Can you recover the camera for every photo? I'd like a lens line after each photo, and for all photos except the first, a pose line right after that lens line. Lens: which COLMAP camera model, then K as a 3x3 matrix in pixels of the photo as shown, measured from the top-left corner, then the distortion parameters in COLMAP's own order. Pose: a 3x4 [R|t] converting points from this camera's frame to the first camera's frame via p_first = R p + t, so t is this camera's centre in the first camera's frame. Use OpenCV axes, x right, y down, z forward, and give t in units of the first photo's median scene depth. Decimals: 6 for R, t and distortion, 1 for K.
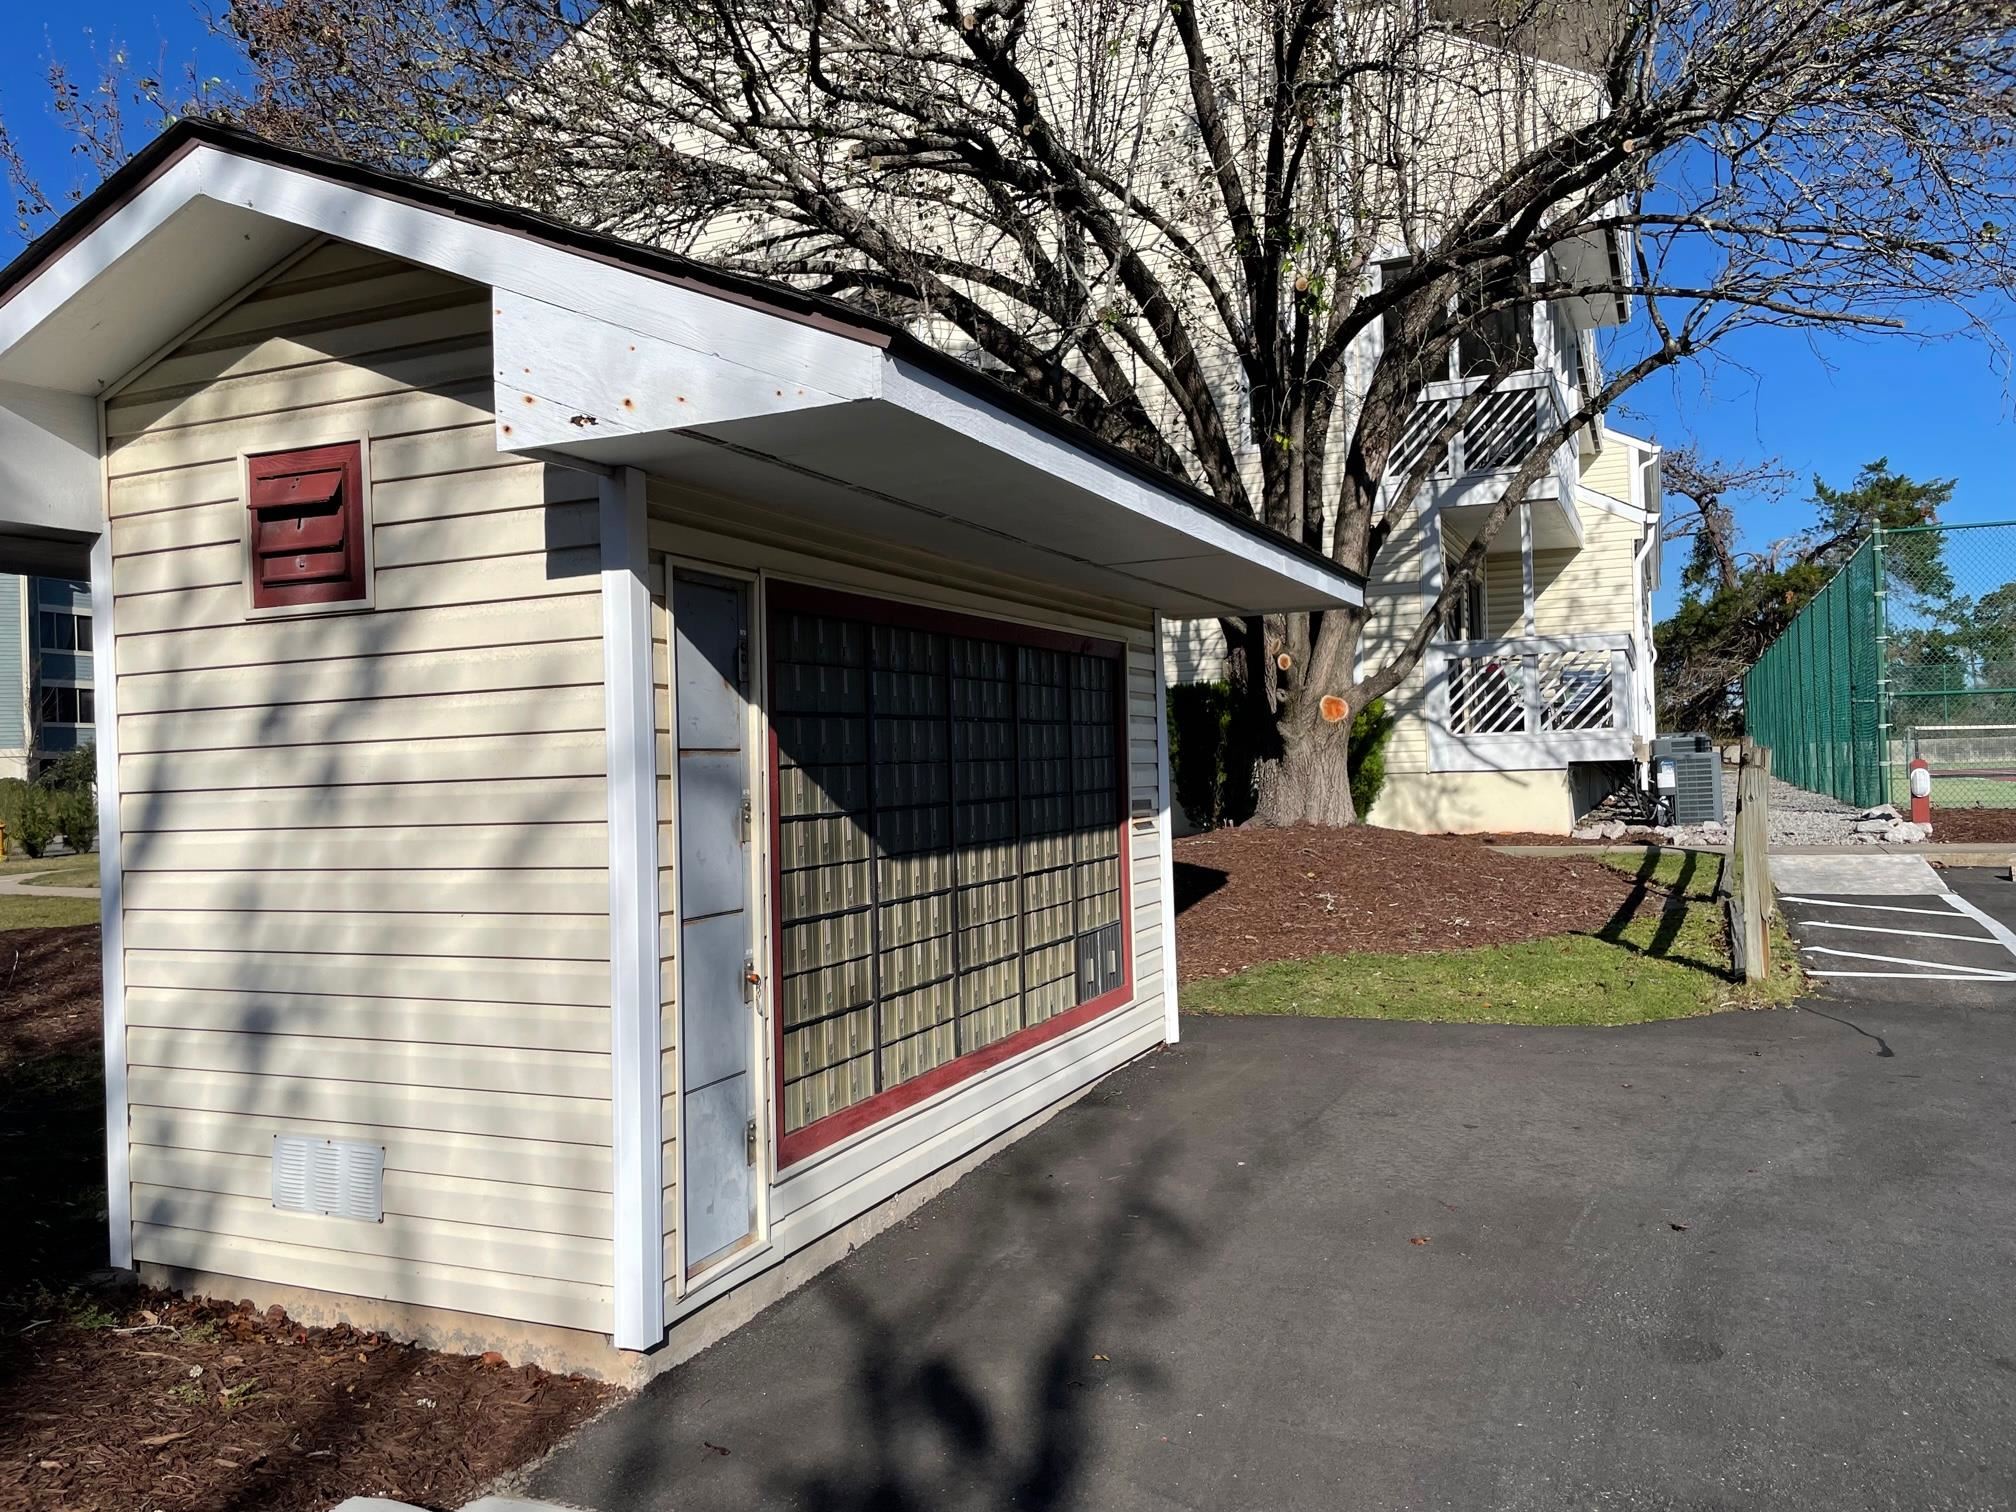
lens RADIAL K [[1535.4, 0, 956.7], [0, 1535.4, 786.2], [0, 0, 1]] dist [0.025954, -0.030907]
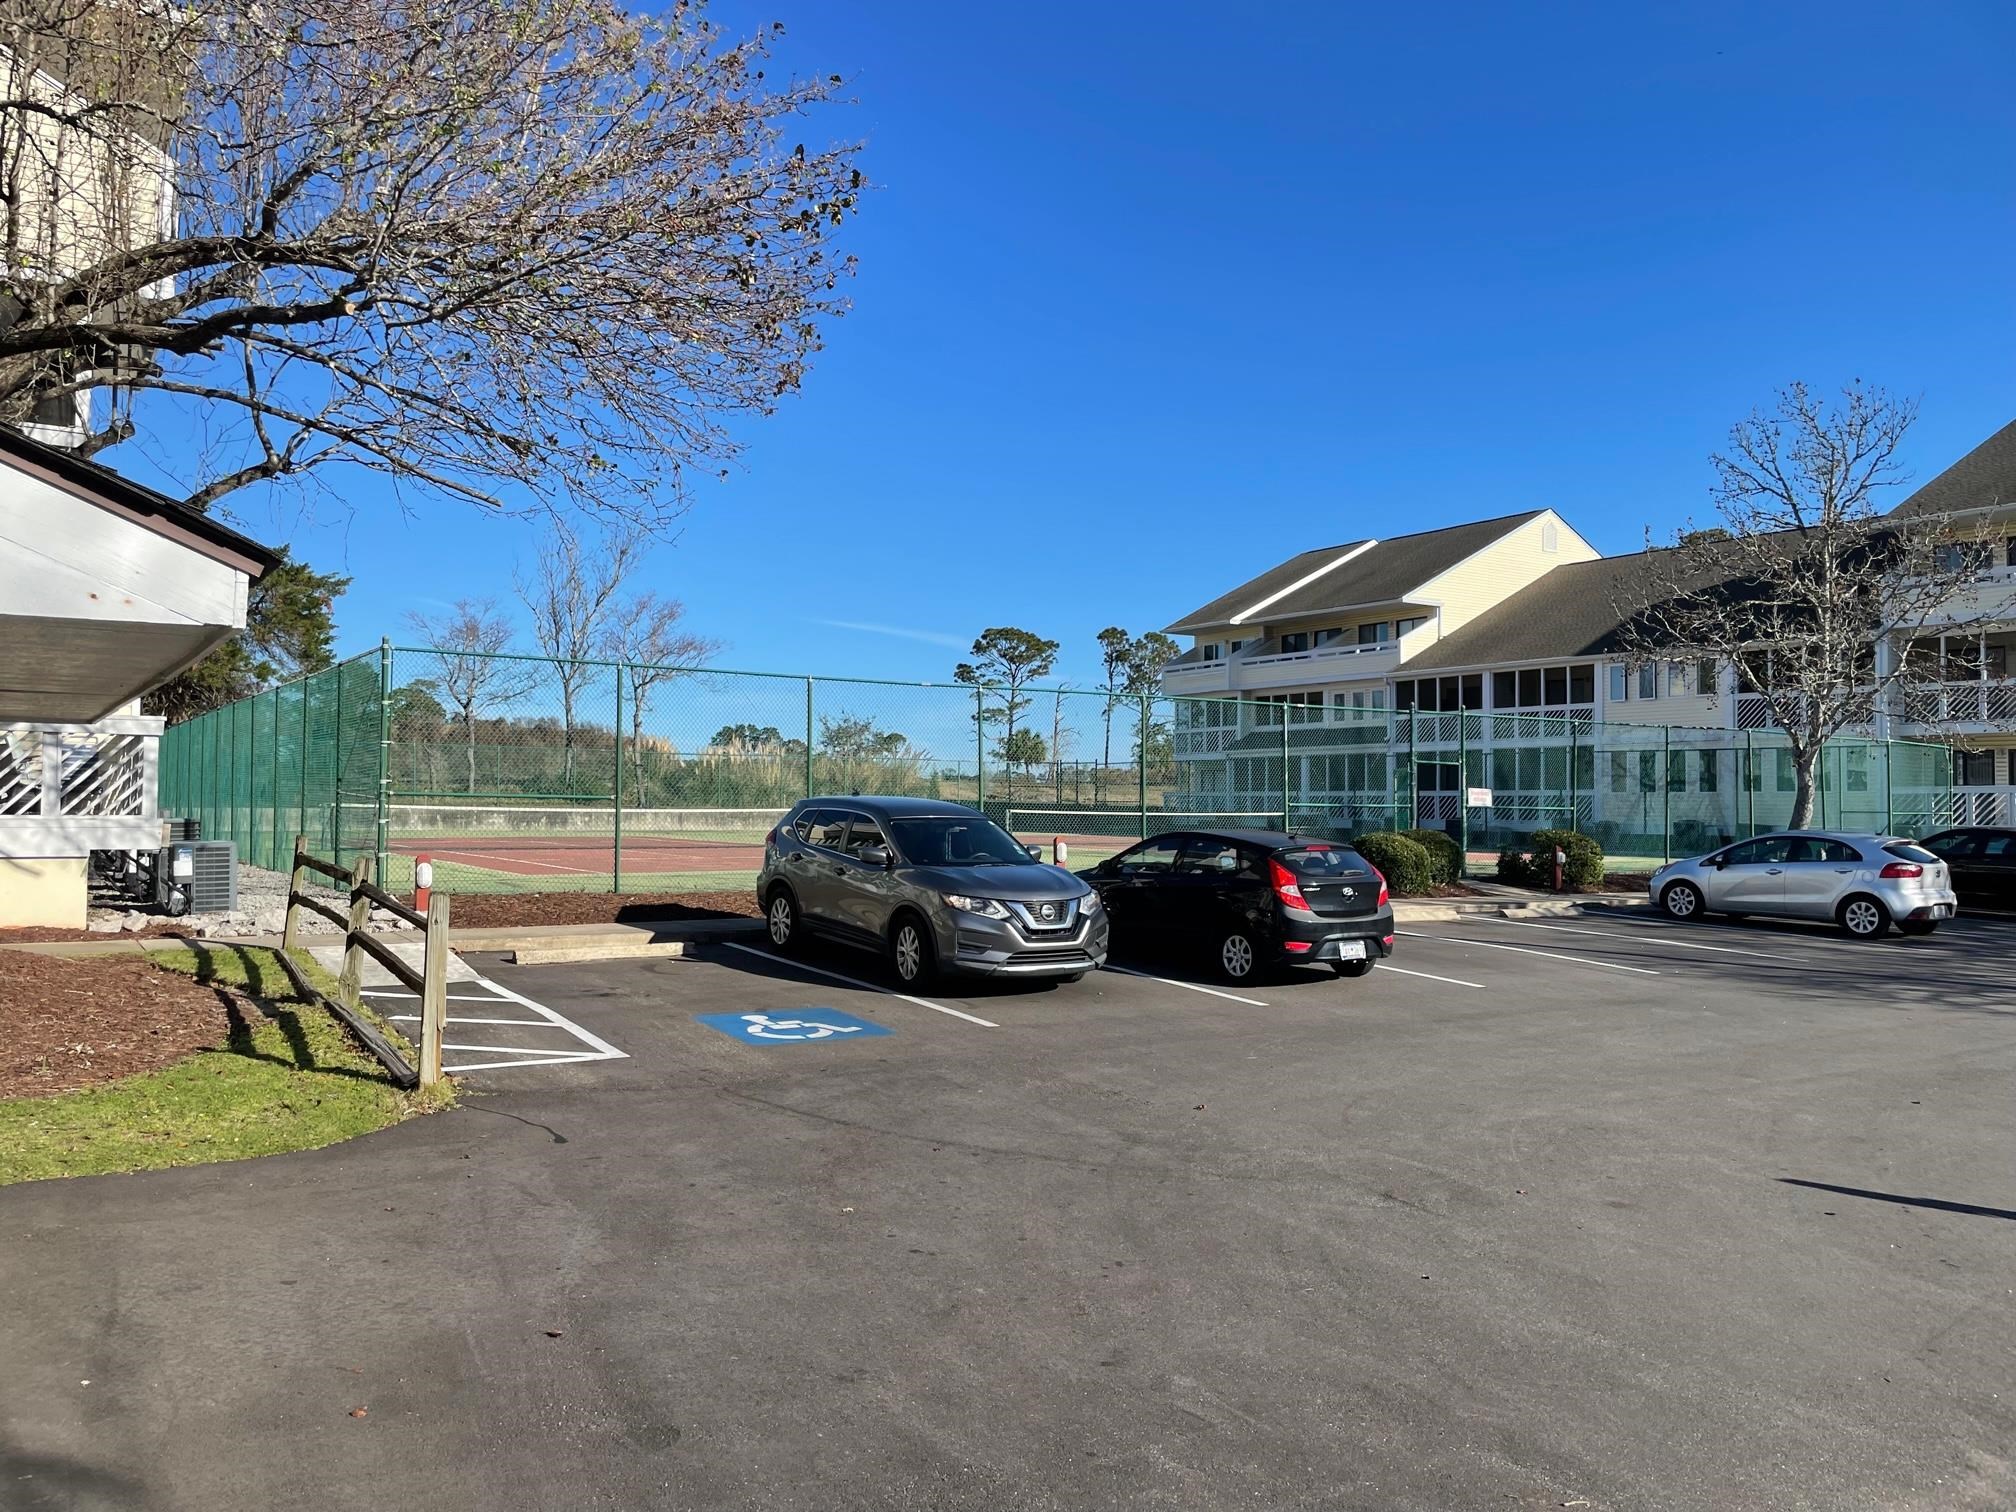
lens RADIAL K [[1535.4, 0, 1005.9], [0, 1535.4, 753.1], [0, 0, 1]] dist [0.025954, -0.030907]
pose [[0.543184, 0.066818, 0.836951, -0.168574], [-0.017165, 0.997504, -0.068496, -0.036947], [-0.839438, 0.022840, 0.542975, 0.037538]]
